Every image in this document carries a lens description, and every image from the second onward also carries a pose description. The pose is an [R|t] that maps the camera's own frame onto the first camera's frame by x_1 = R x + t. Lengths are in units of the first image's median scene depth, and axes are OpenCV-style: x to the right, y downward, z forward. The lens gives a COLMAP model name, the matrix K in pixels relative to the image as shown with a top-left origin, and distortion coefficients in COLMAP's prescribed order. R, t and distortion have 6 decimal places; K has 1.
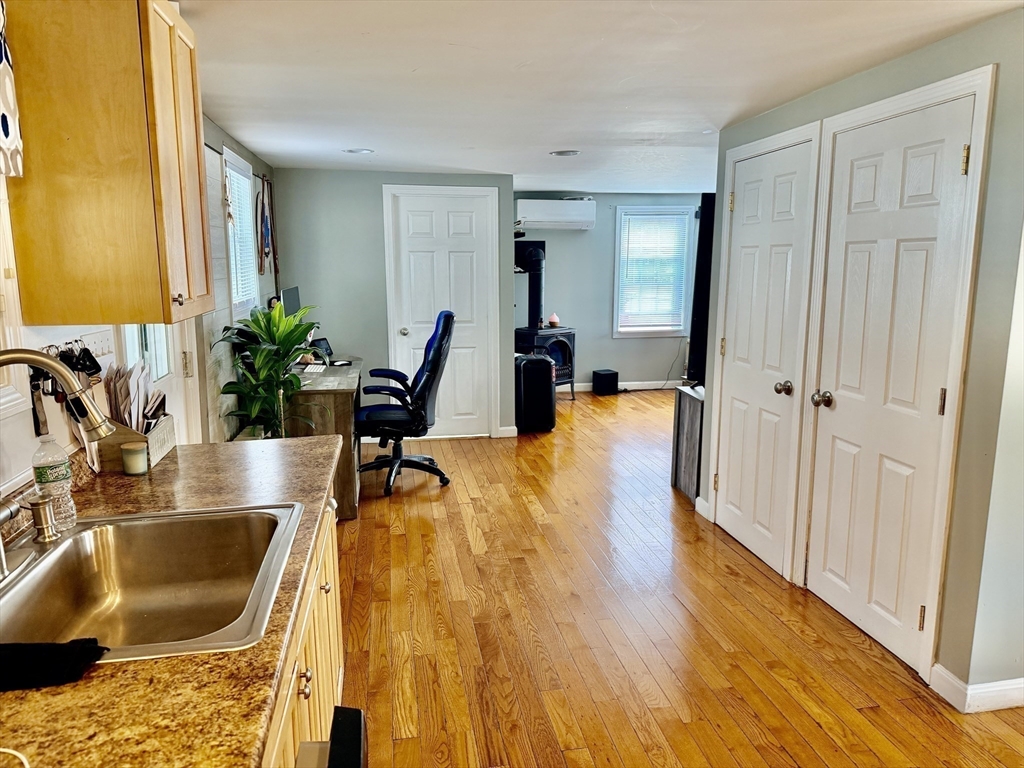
lens RADIAL K [[716.8, 0, 512.0], [0, 716.8, 384.0], [0, 0, 1]] dist [0.151017, -0.248670]
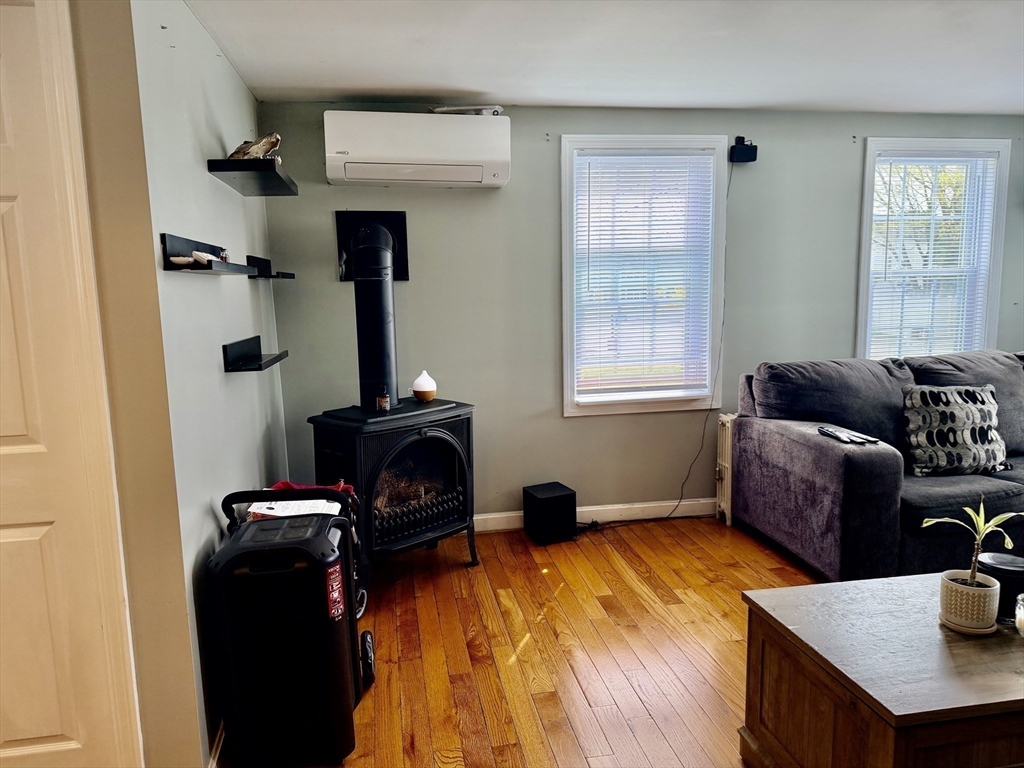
lens RADIAL K [[716.8, 0, 512.0], [0, 716.8, 384.0], [0, 0, 1]] dist [0.151017, -0.248670]
pose [[0.999741, -0.021613, 0.007158, 0.107337], [0.021824, 0.999283, -0.030949, -0.074418], [-0.006484, 0.031097, 0.999495, 0.547238]]
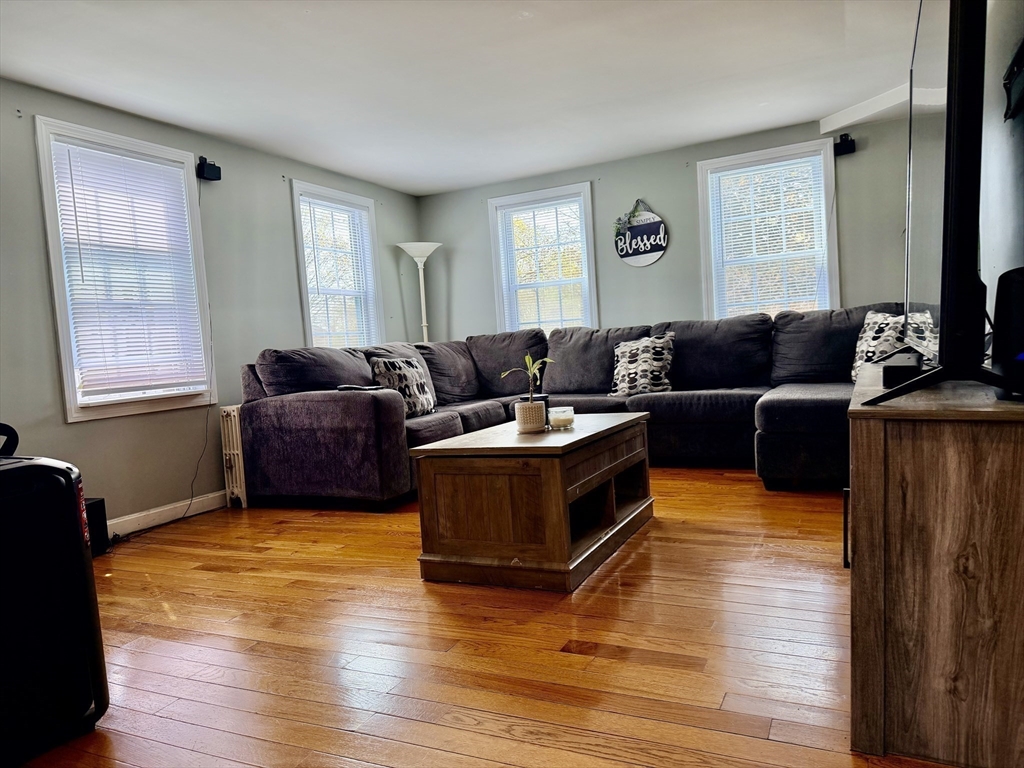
lens RADIAL K [[730.5, 0, 502.6], [0, 730.5, 389.0], [0, 0, 1]] dist [0.074059, -0.081593]
pose [[0.588801, -0.084626, 0.803836, -0.058812], [0.205382, 0.977527, -0.047528, -0.010791], [-0.781749, 0.193078, 0.592950, 0.561284]]
